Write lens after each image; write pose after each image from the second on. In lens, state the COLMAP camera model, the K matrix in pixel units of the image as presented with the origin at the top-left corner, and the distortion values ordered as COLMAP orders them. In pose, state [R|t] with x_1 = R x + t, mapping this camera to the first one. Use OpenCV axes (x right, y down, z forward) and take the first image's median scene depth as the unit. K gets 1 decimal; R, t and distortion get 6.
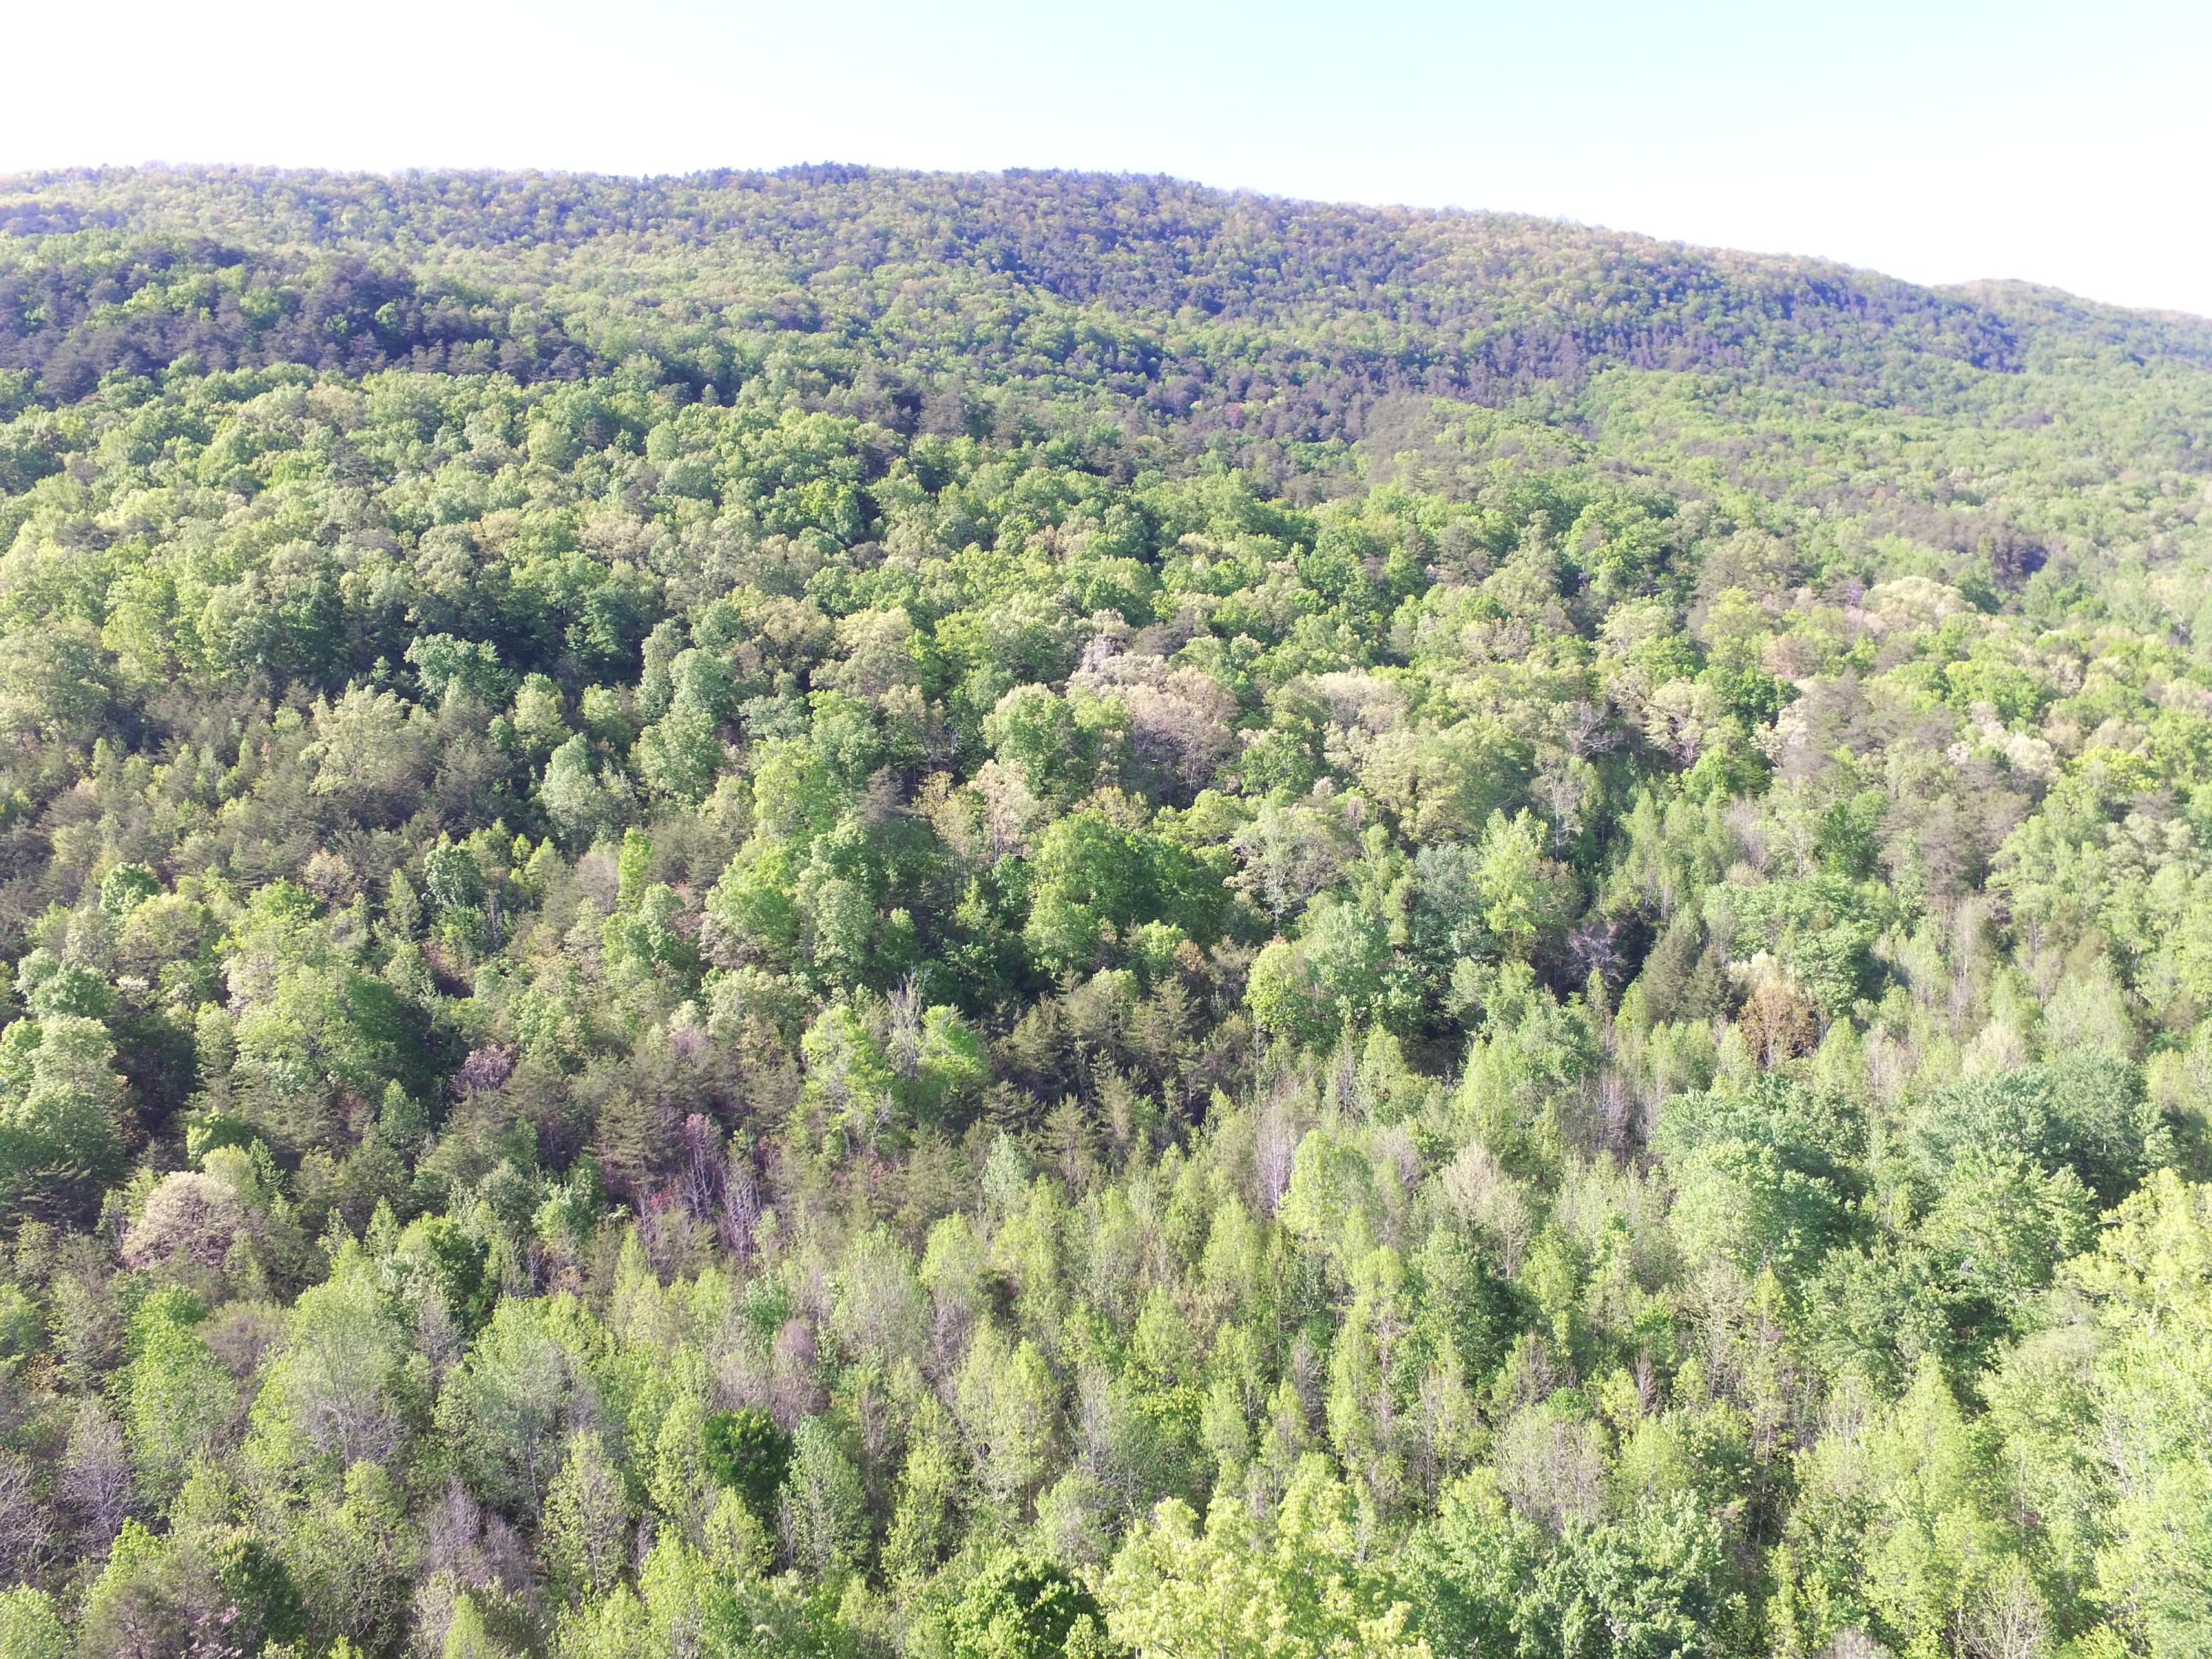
lens RADIAL K [[1511.6, 0, 1113.9], [0, 1511.6, 816.1], [0, 0, 1]] dist [-0.117293, 0.094170]
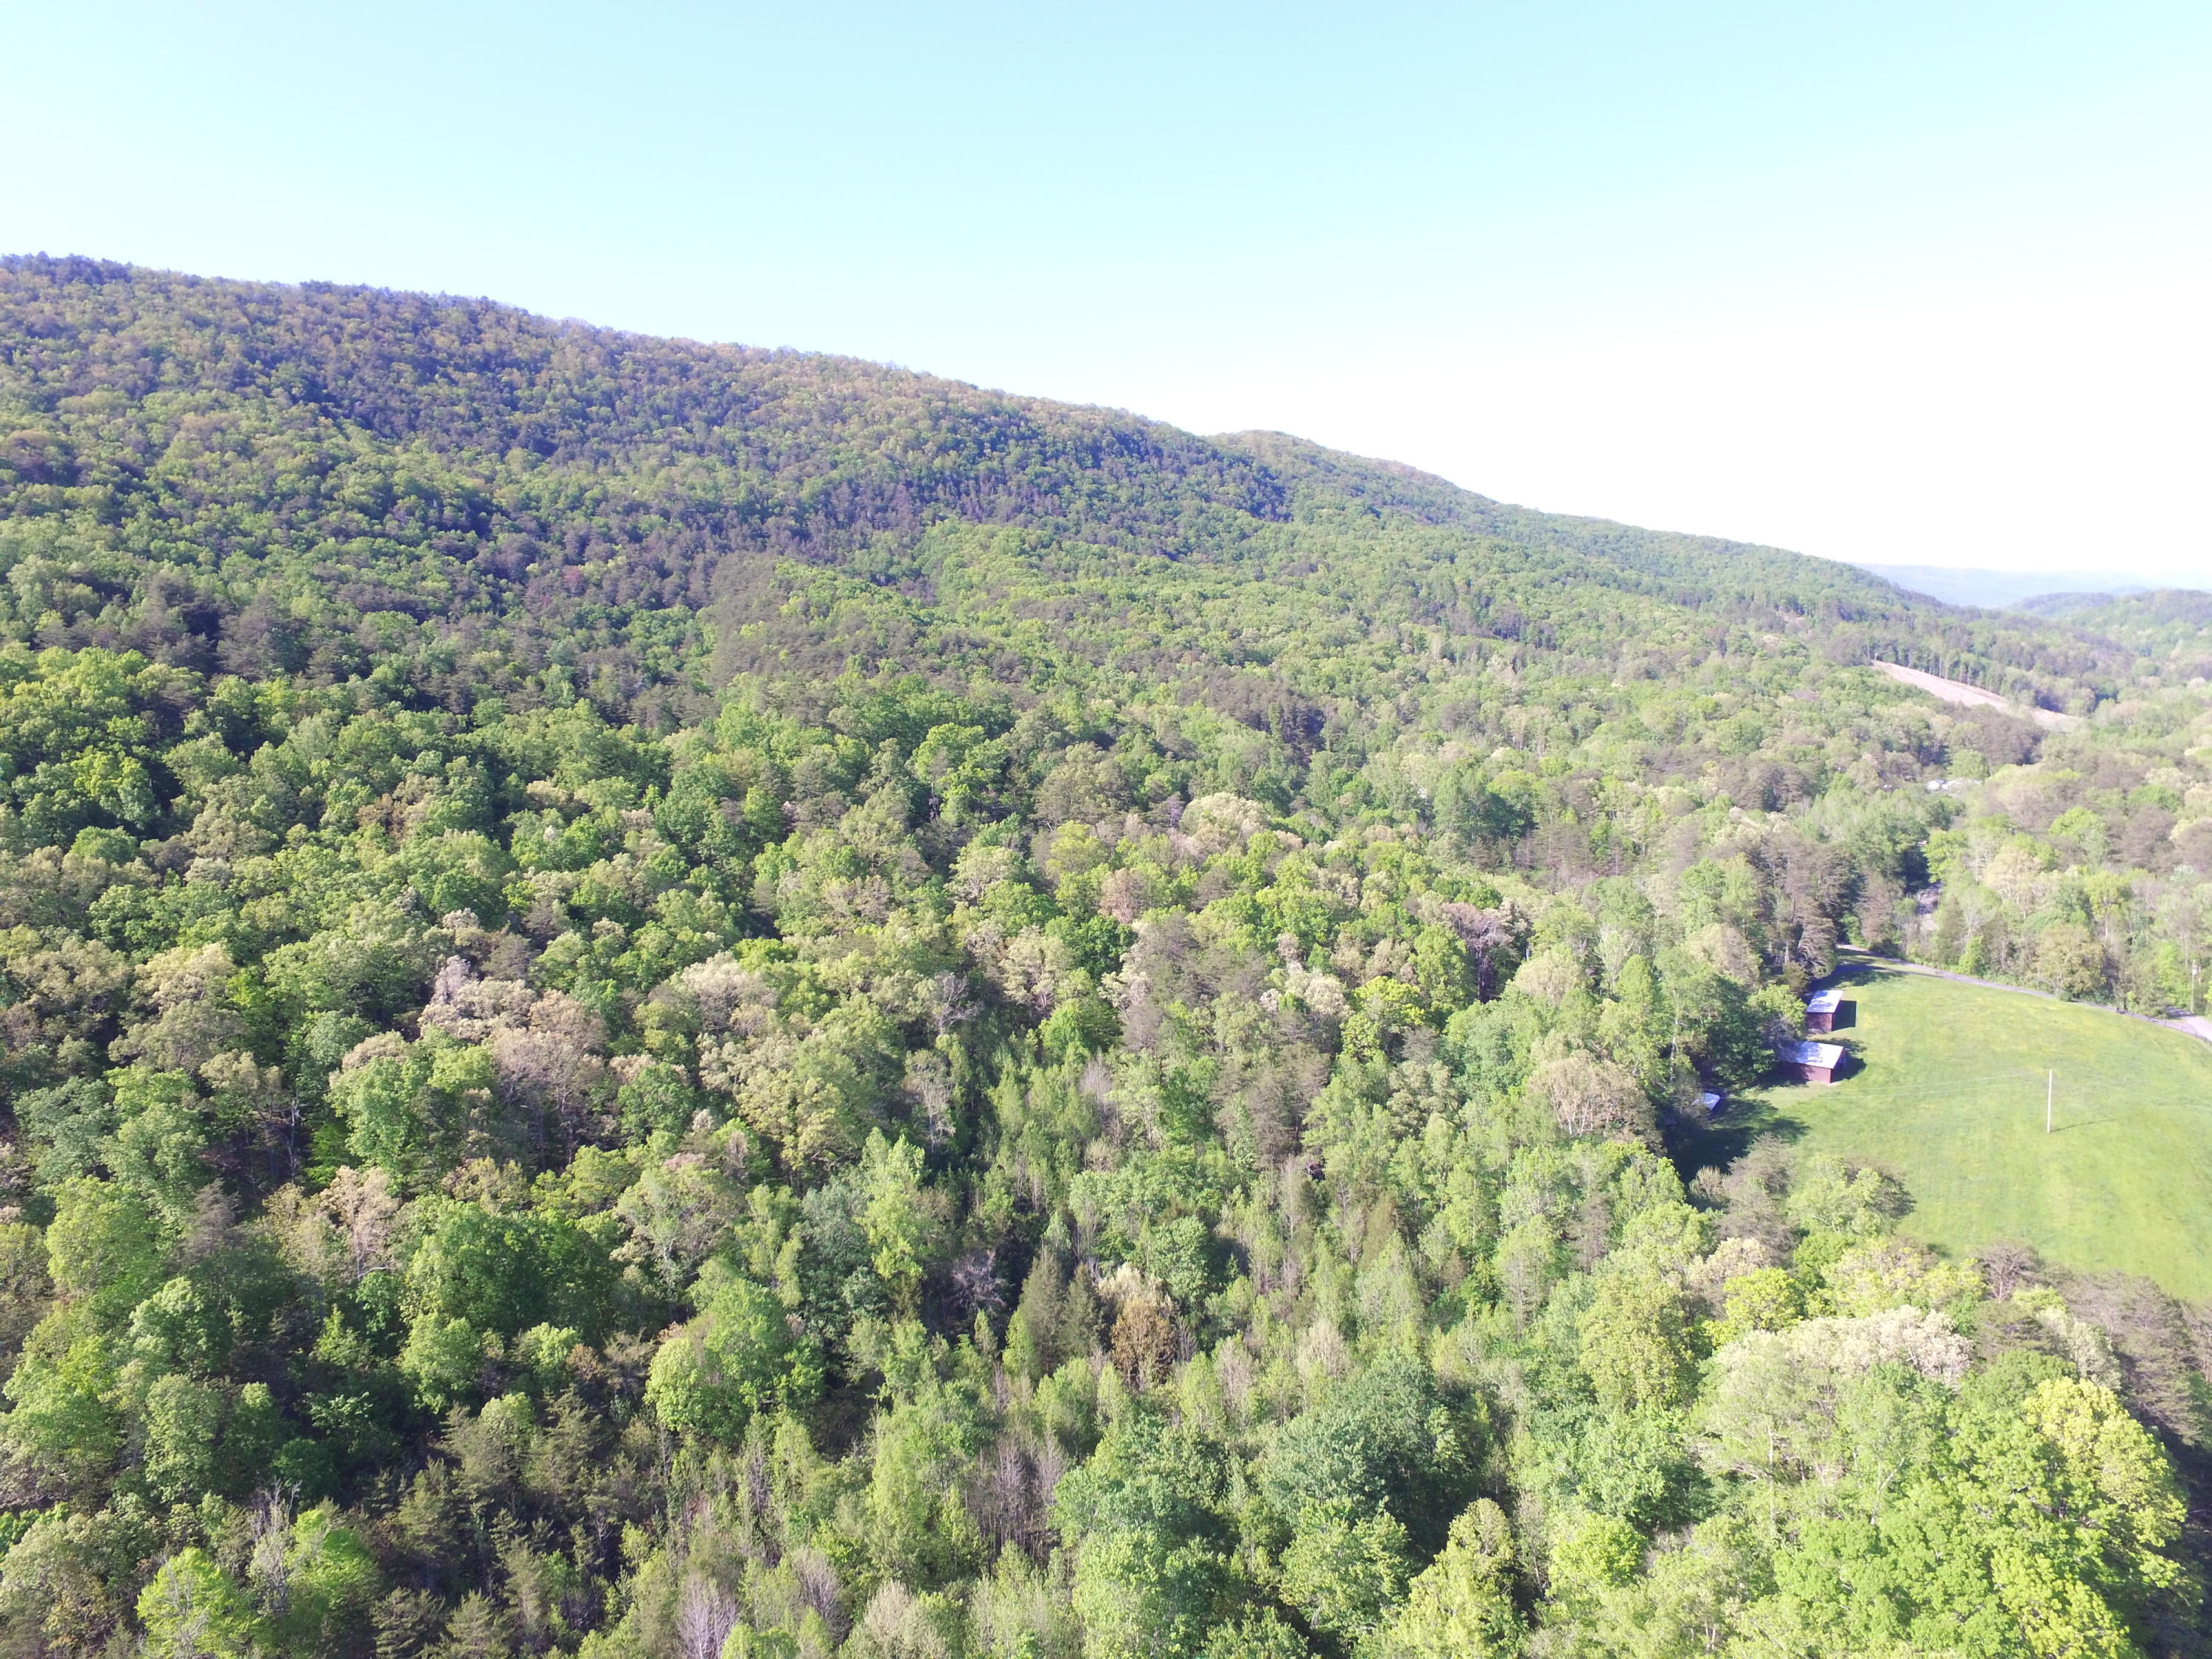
lens RADIAL K [[1511.6, 0, 1113.9], [0, 1511.6, 816.1], [0, 0, 1]] dist [-0.117293, 0.094170]
pose [[0.911086, -0.043326, 0.409933, -0.008083], [0.074288, 0.995436, -0.059899, -0.105998], [-0.405467, 0.085027, 0.910147, -0.024026]]
